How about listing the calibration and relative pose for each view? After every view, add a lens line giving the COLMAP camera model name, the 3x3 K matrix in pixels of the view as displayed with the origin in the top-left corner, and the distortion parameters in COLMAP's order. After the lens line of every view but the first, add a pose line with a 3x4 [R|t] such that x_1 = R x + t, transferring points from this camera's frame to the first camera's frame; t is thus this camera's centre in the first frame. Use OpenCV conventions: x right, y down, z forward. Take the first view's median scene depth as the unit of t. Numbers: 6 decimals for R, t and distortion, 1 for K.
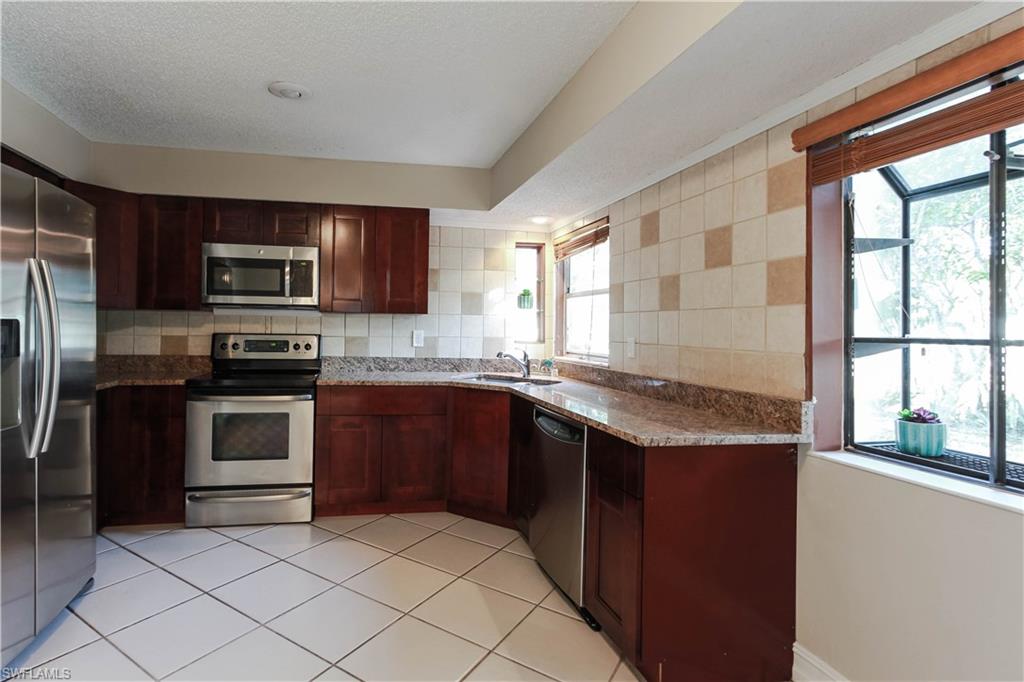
lens RADIAL K [[491.4, 0, 509.3], [0, 491.4, 331.9], [0, 0, 1]] dist [0.000499, 0.000355]
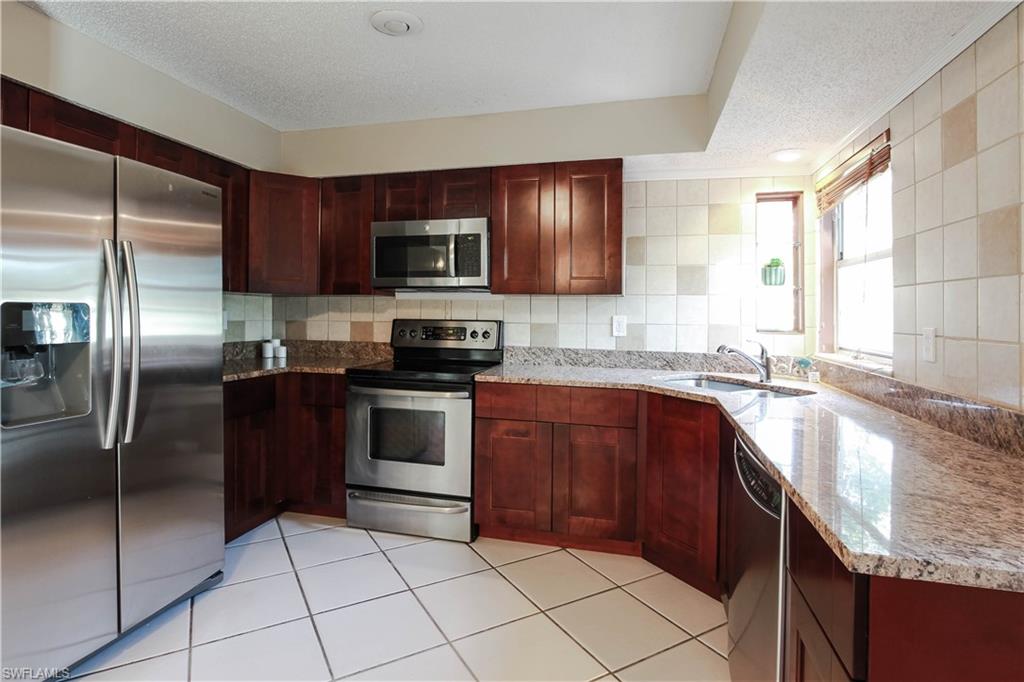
lens RADIAL K [[559.7, 0, 511.6], [0, 559.7, 310.9], [0, 0, 1]] dist [-0.026690, 0.013808]
pose [[0.892068, -0.006257, -0.451857, 0.081595], [0.000257, 0.999911, -0.013337, 0.001276], [0.451901, 0.011781, 0.891990, 0.150152]]
